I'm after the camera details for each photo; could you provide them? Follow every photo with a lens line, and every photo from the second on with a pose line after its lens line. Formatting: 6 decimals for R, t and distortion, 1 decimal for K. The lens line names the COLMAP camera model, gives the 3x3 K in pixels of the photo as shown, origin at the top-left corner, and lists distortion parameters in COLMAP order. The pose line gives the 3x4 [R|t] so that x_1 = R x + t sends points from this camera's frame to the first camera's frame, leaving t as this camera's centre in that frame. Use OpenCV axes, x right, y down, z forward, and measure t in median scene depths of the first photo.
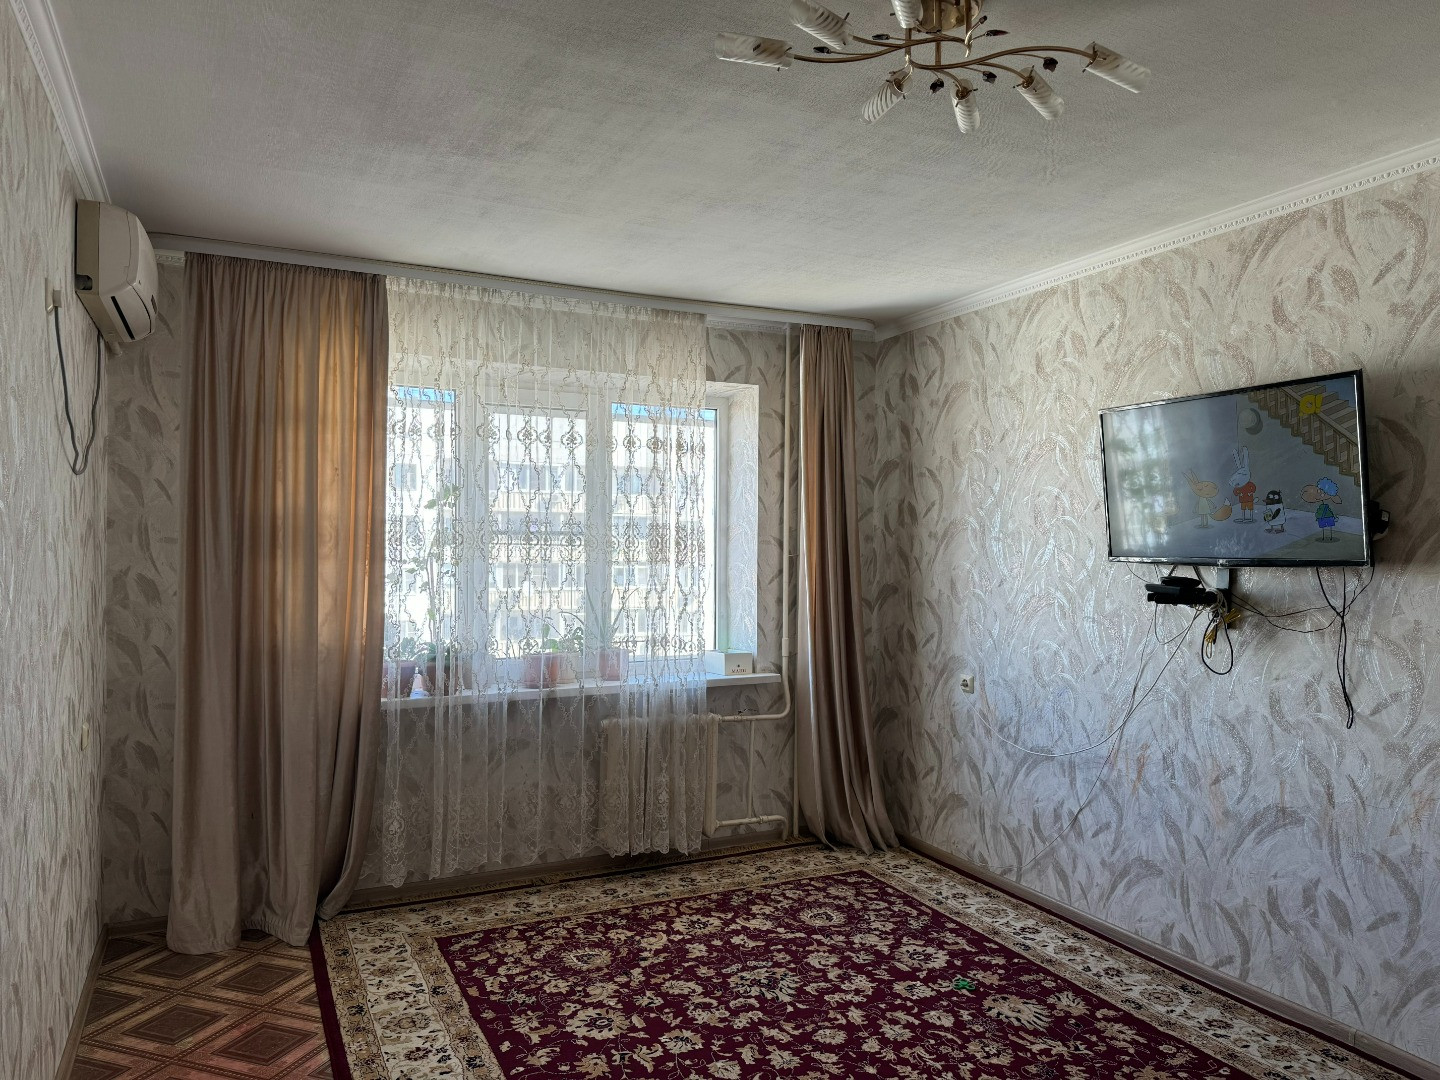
lens RADIAL K [[1015.3, 0, 720.0], [0, 1015.3, 540.0], [0, 0, 1]] dist [0.124270, -0.213798]
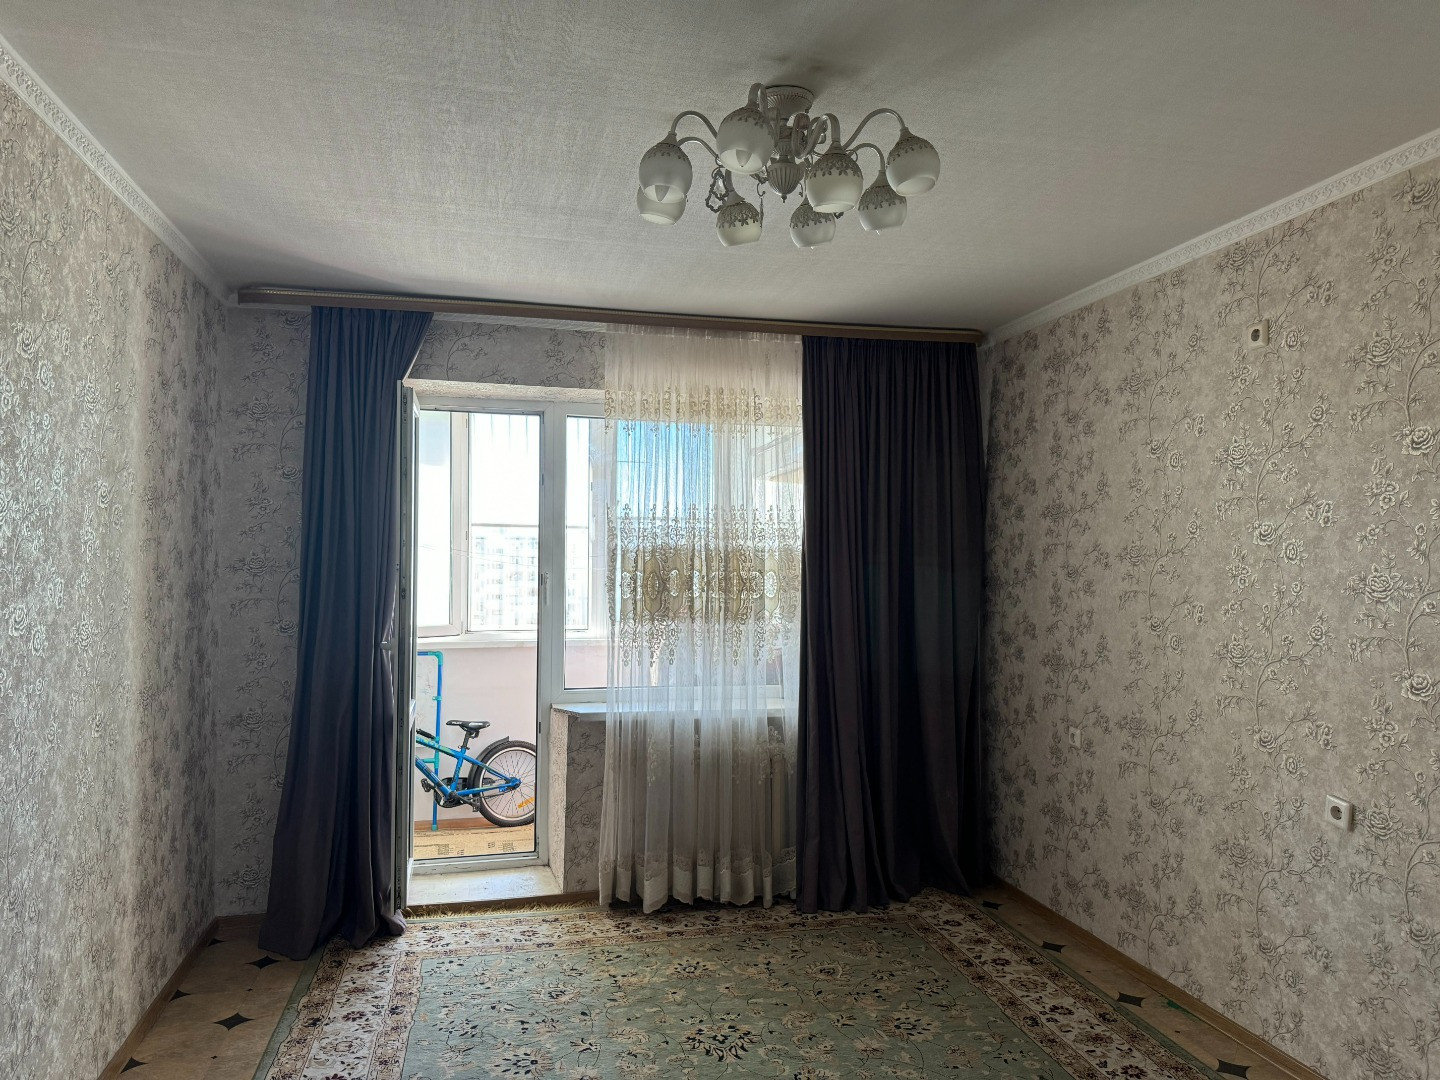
lens RADIAL K [[1015.3, 0, 720.0], [0, 1015.3, 540.0], [0, 0, 1]] dist [0.124270, -0.213798]
pose [[0.961907, -0.023224, -0.272390, 0.253316], [0.020780, 0.999714, -0.011853, -0.007716], [0.272588, 0.005742, 0.962114, 0.089179]]
